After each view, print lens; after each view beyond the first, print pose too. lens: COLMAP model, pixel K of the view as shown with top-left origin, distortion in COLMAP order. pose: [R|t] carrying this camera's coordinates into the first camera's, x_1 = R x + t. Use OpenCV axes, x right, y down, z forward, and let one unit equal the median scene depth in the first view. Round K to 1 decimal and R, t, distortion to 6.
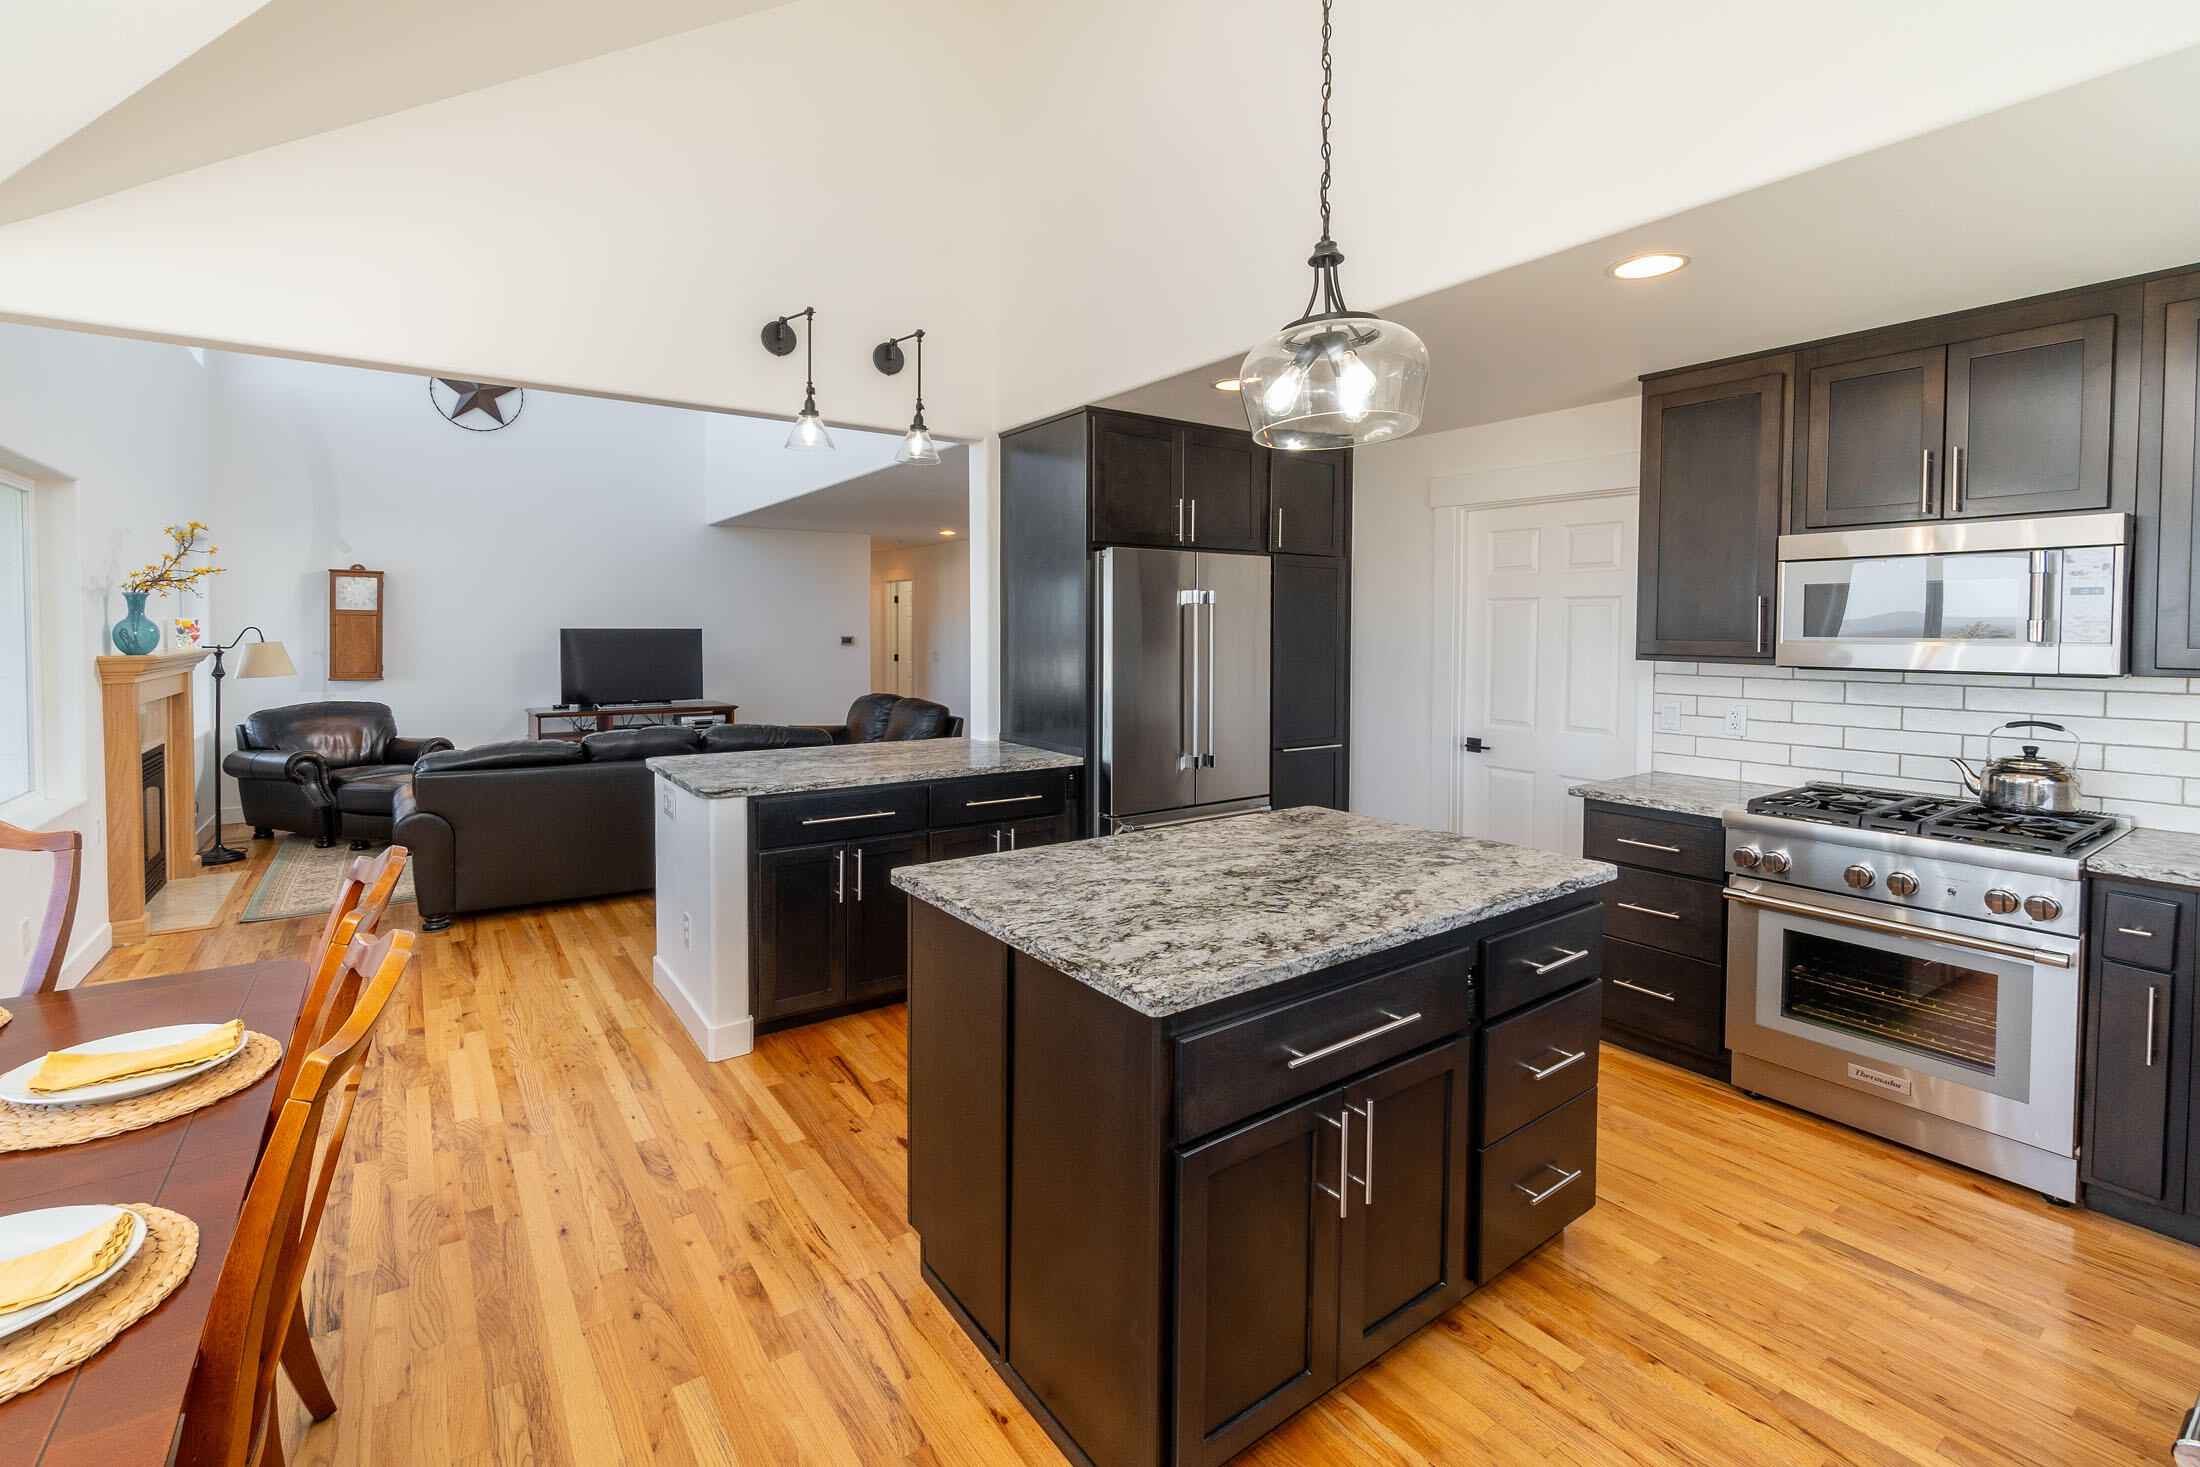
lens RADIAL K [[963.6, 0, 1110.2], [0, 963.6, 656.5], [0, 0, 1]] dist [-0.008066, -0.000194]
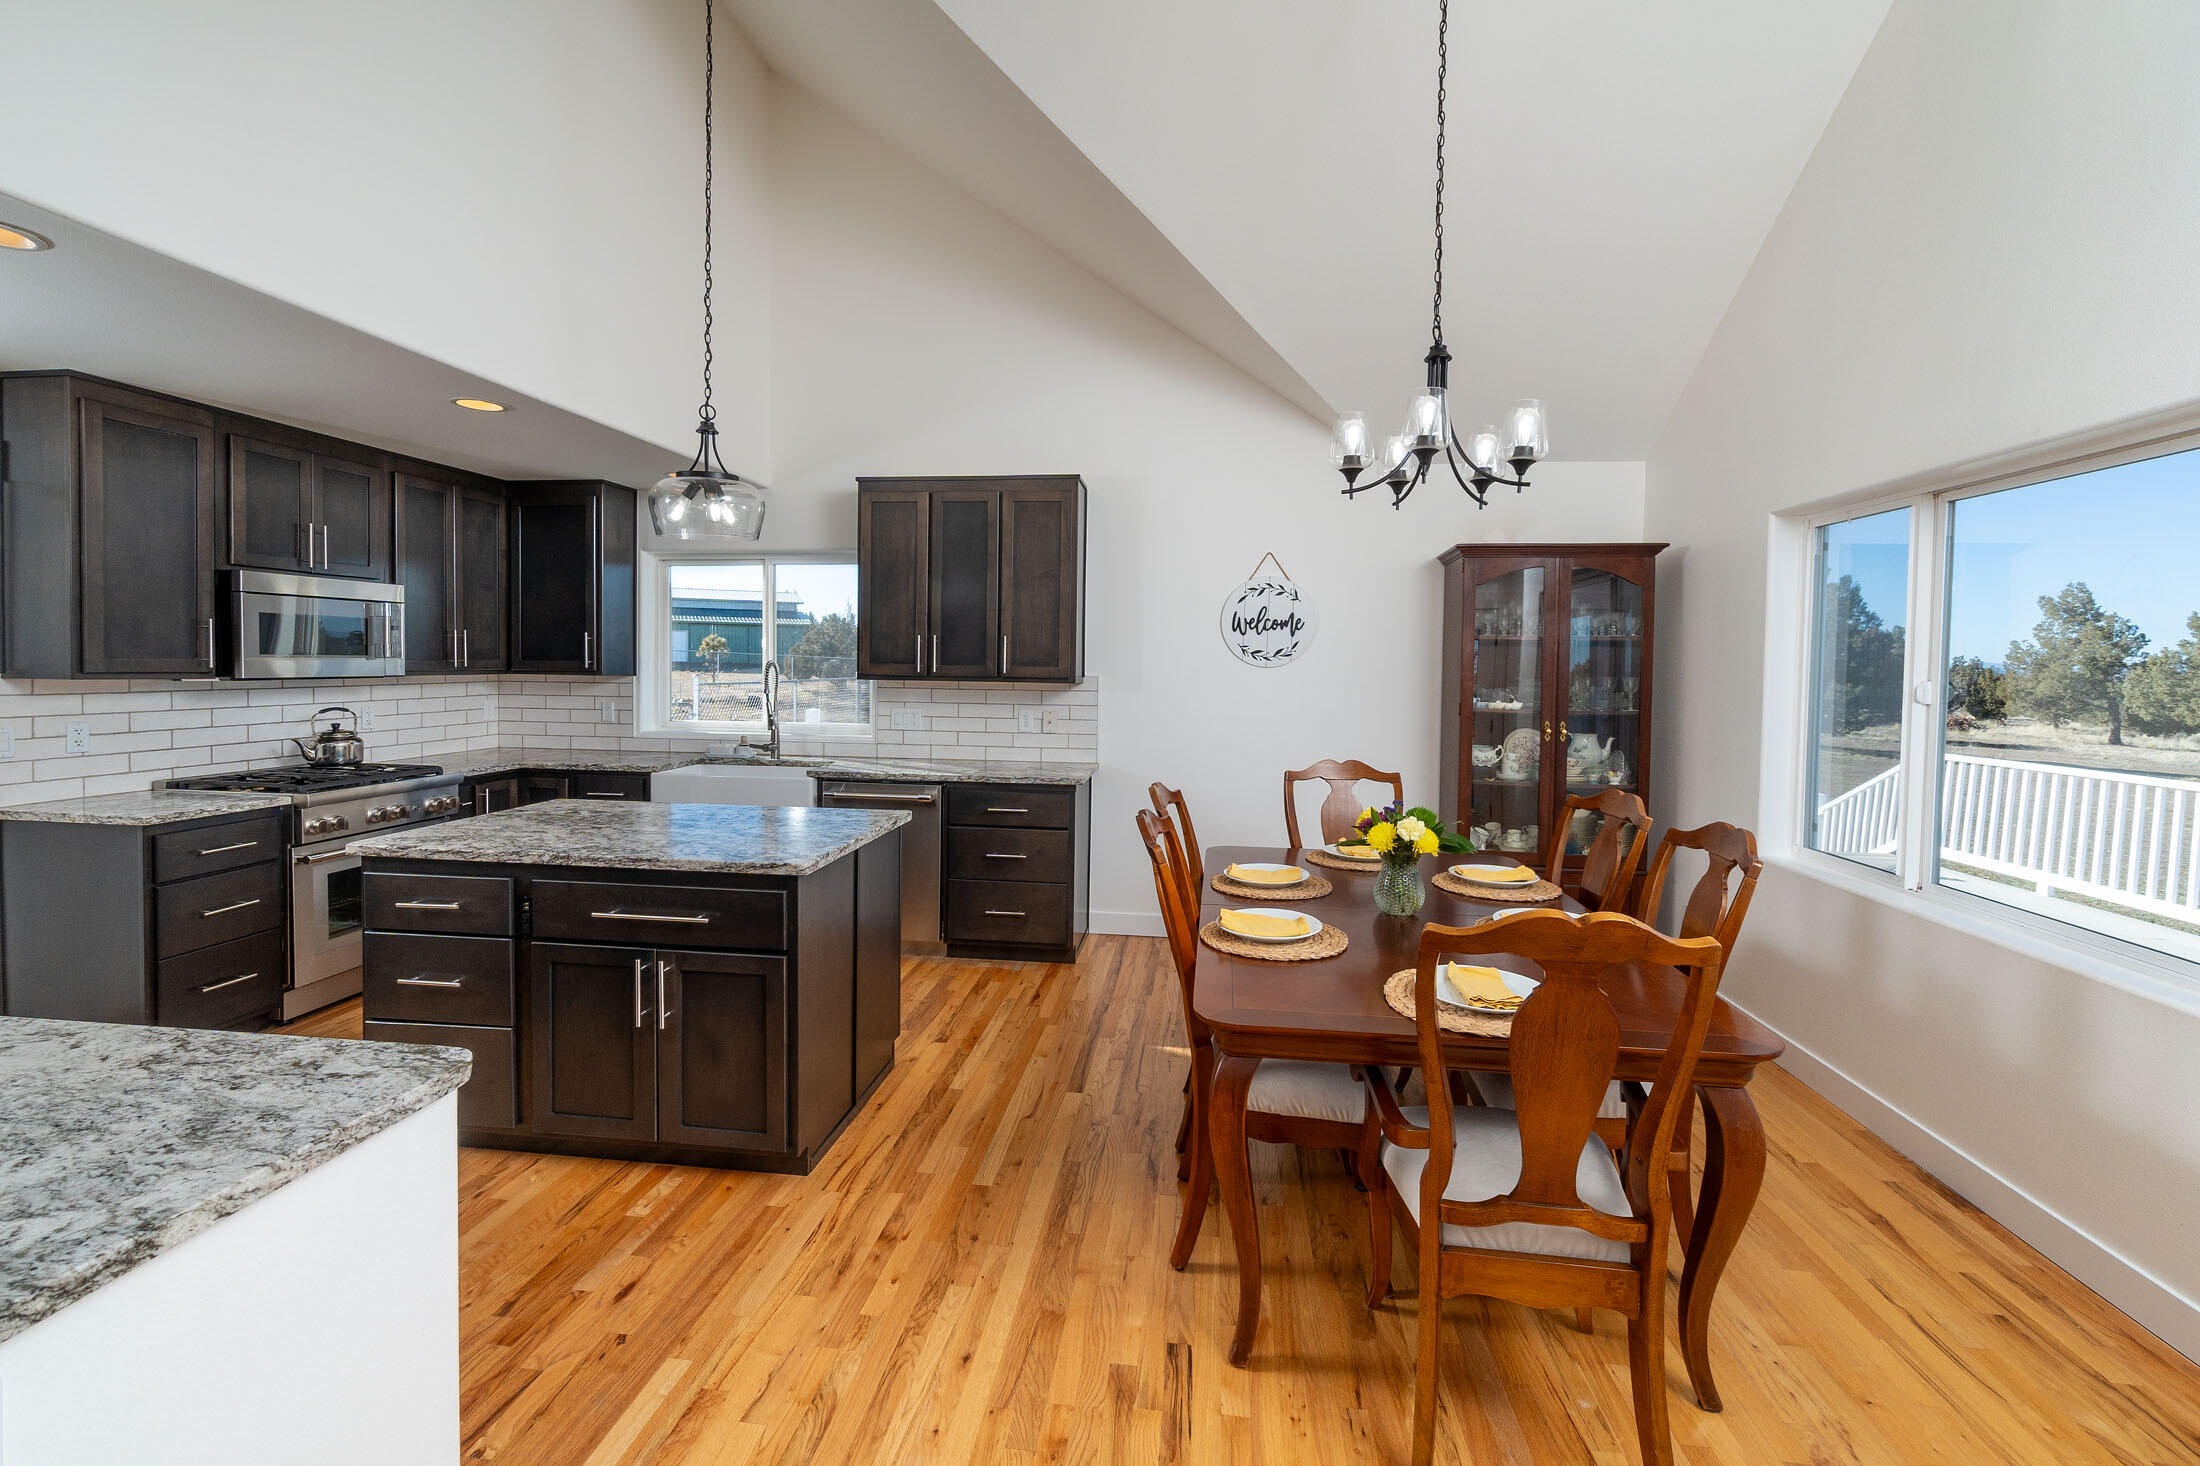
lens RADIAL K [[963.6, 0, 1097.4], [0, 963.6, 715.5], [0, 0, 1]] dist [-0.008066, -0.000194]
pose [[-0.728821, -0.057331, 0.682300, -1.047474], [-0.003162, 0.996760, 0.080376, -0.051082], [-0.684697, 0.056422, -0.726640, 1.303499]]
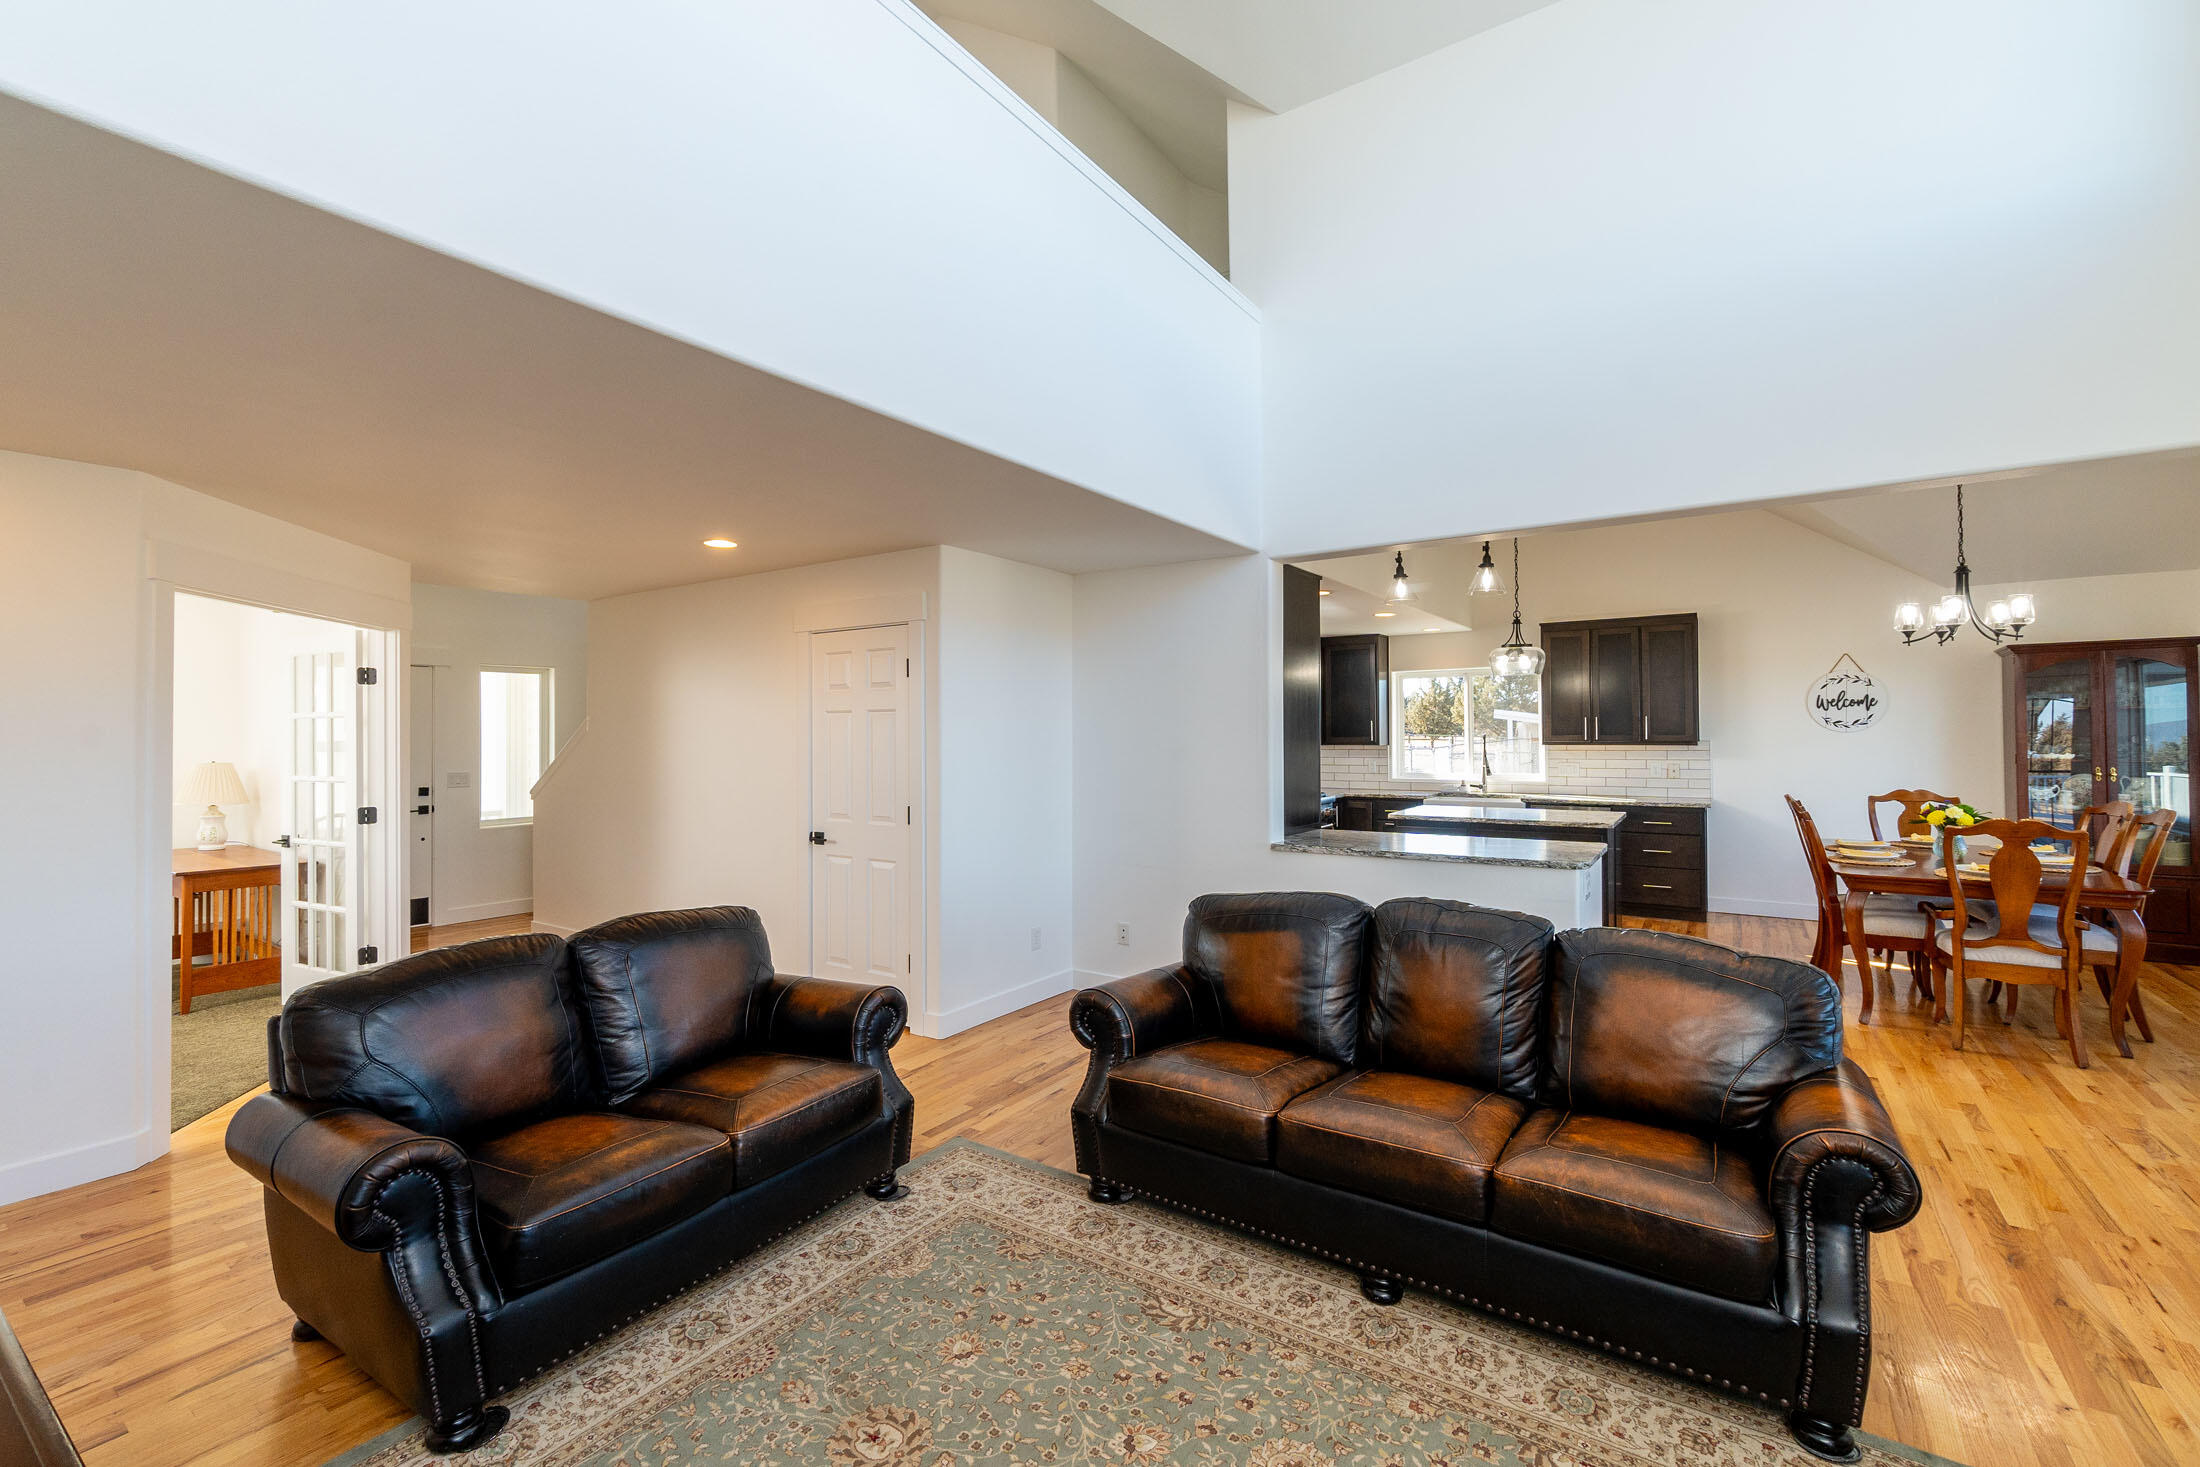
lens RADIAL K [[963.6, 0, 1102.9], [0, 963.6, 732.2], [0, 0, 1]] dist [-0.008066, -0.000194]
pose [[-0.348795, -0.004195, 0.937190, -1.562352], [0.026469, 0.999547, 0.014325, -0.077235], [-0.936825, 0.029803, -0.348526, 2.195635]]
